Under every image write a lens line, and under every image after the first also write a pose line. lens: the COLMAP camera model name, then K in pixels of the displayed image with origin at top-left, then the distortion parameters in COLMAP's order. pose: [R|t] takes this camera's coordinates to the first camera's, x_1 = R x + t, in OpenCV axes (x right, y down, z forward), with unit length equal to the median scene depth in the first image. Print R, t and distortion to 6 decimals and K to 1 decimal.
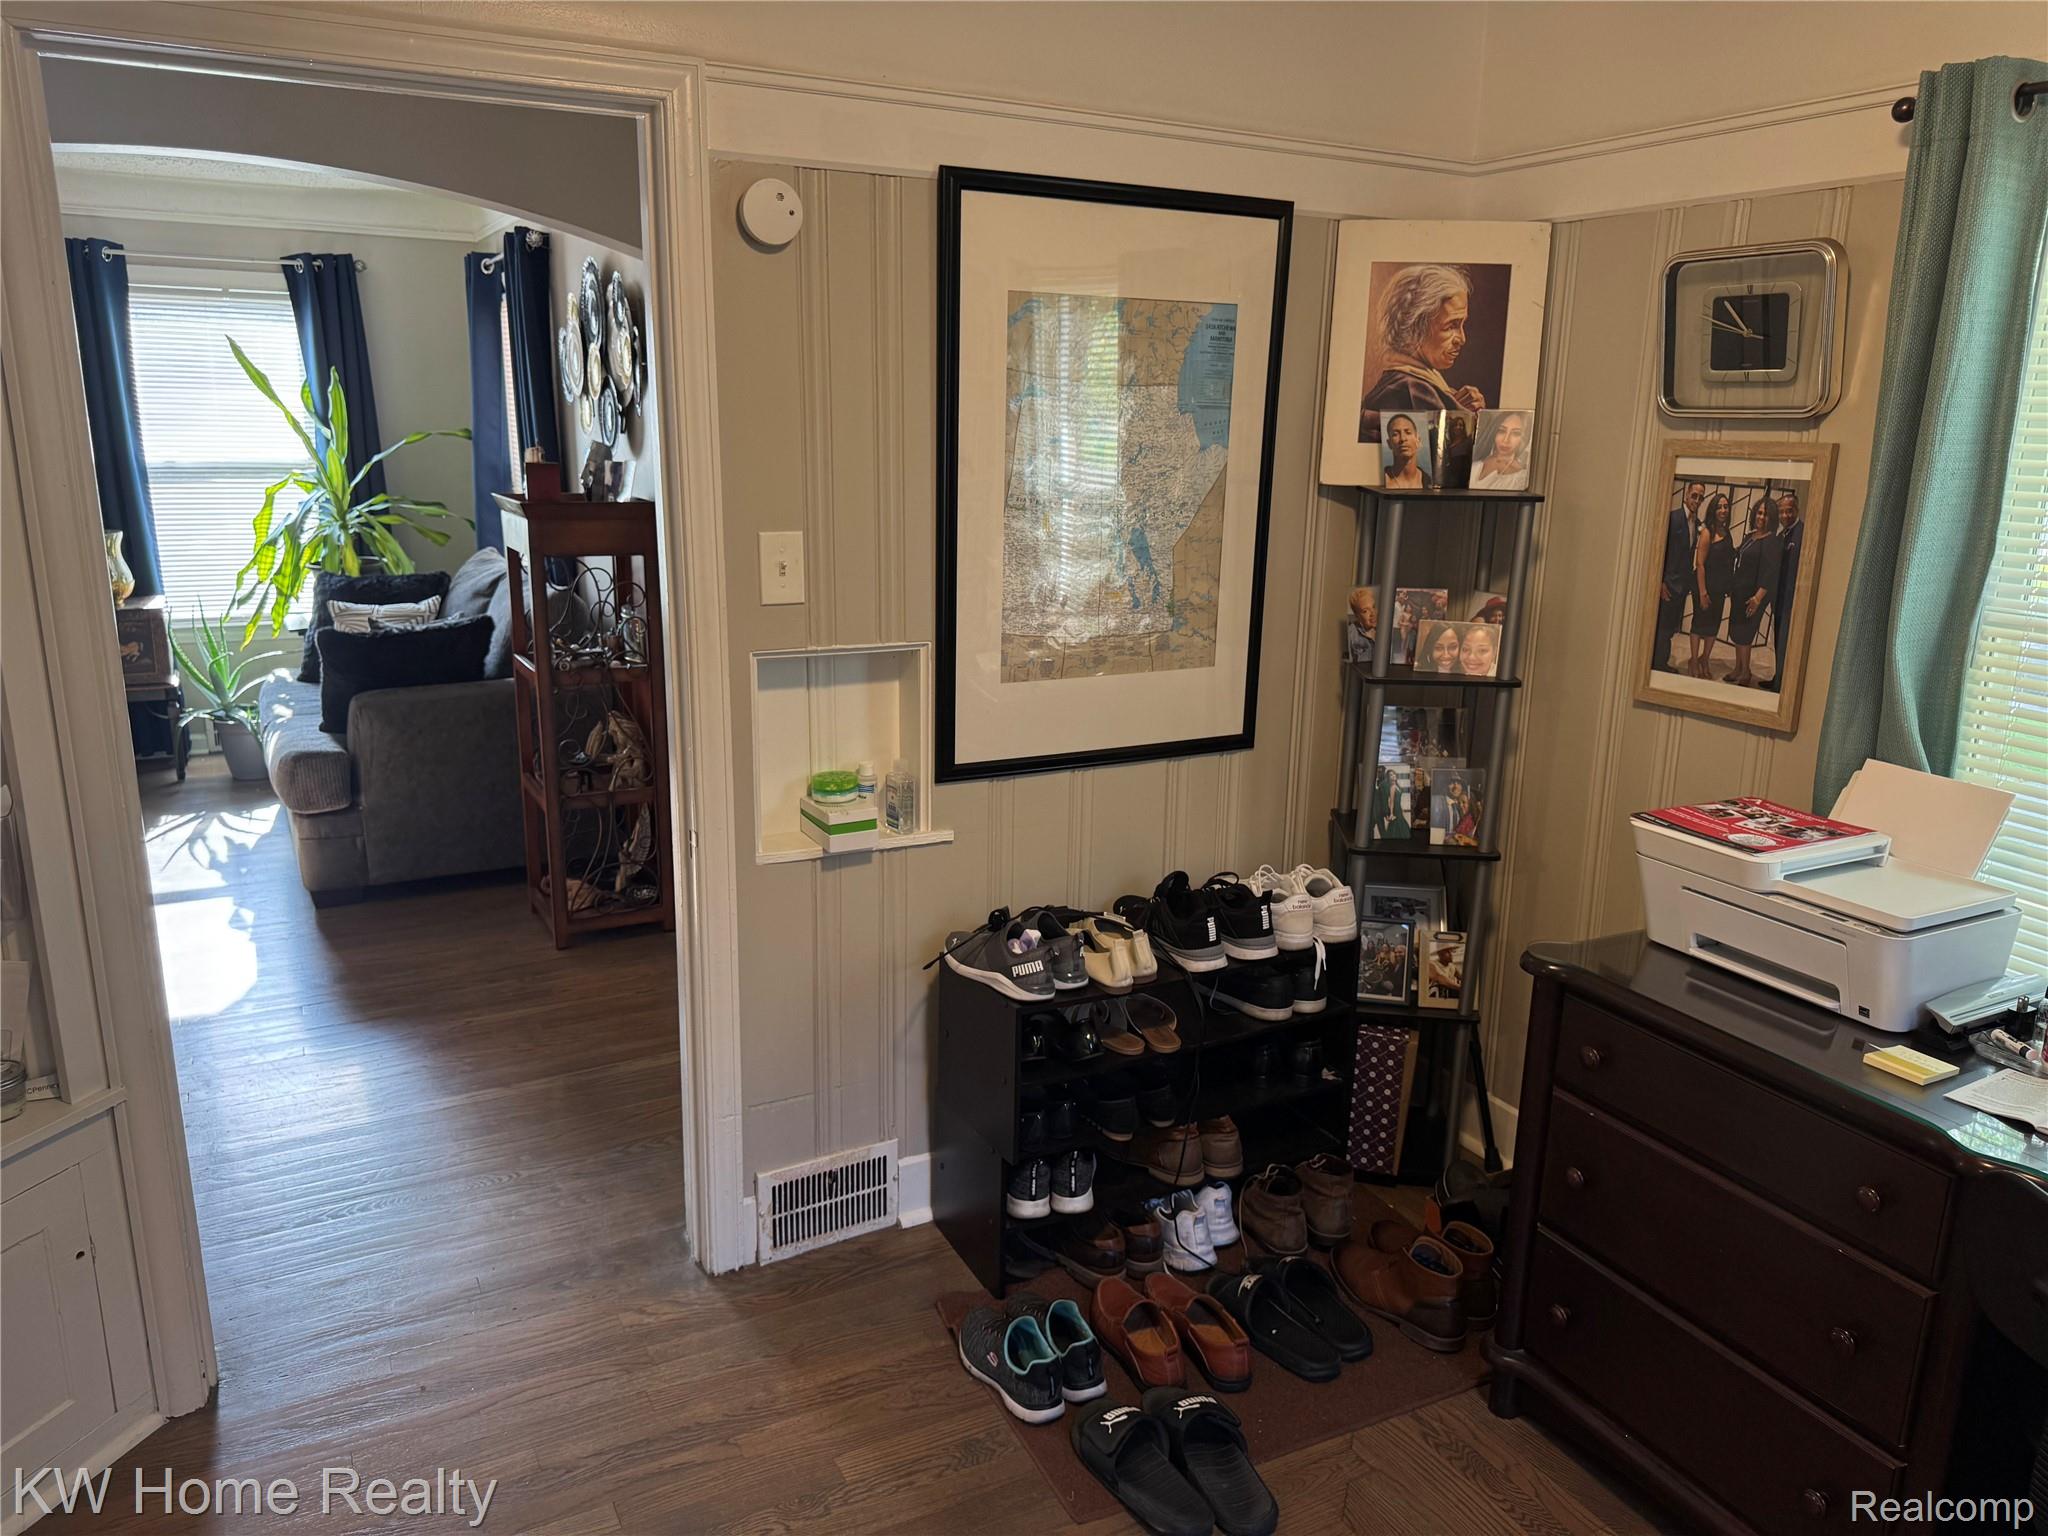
lens RADIAL K [[1440.0, 0, 1025.6], [0, 1440.0, 770.1], [0, 0, 1]] dist [-0.055127, 0.001877]
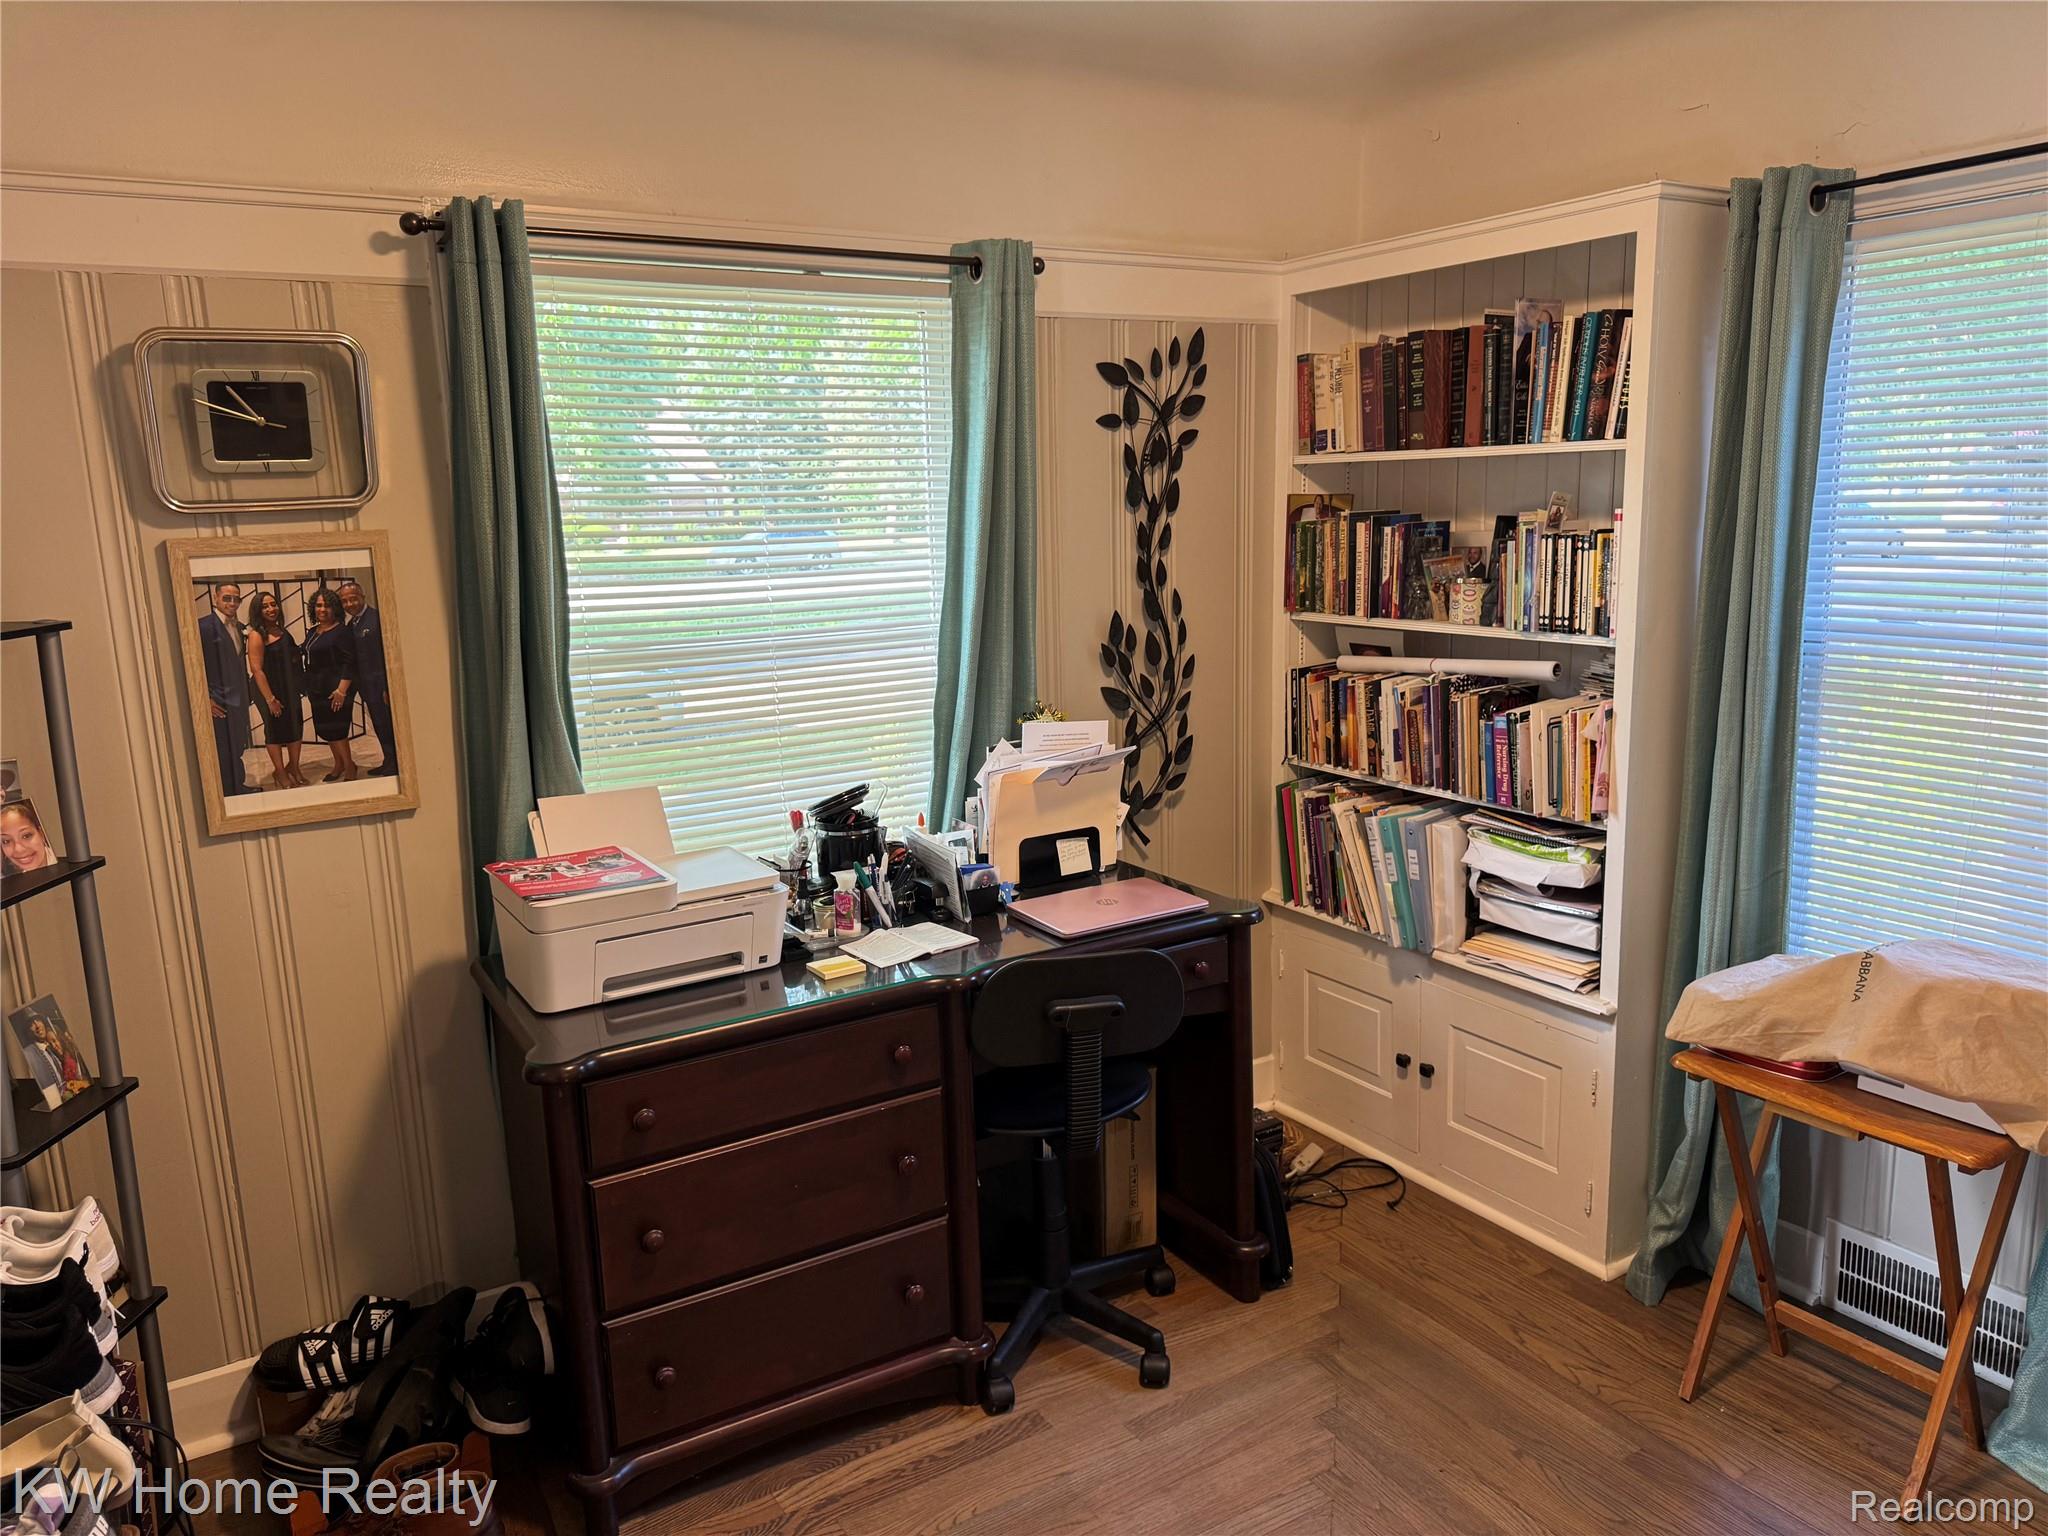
lens RADIAL K [[1440.0, 0, 1027.1], [0, 1440.0, 777.3], [0, 0, 1]] dist [-0.055127, 0.001877]
pose [[-0.128496, -0.200732, 0.971182, -0.503552], [0.254305, 0.939886, 0.227910, -0.165696], [-0.958550, 0.276262, -0.069725, 0.621390]]
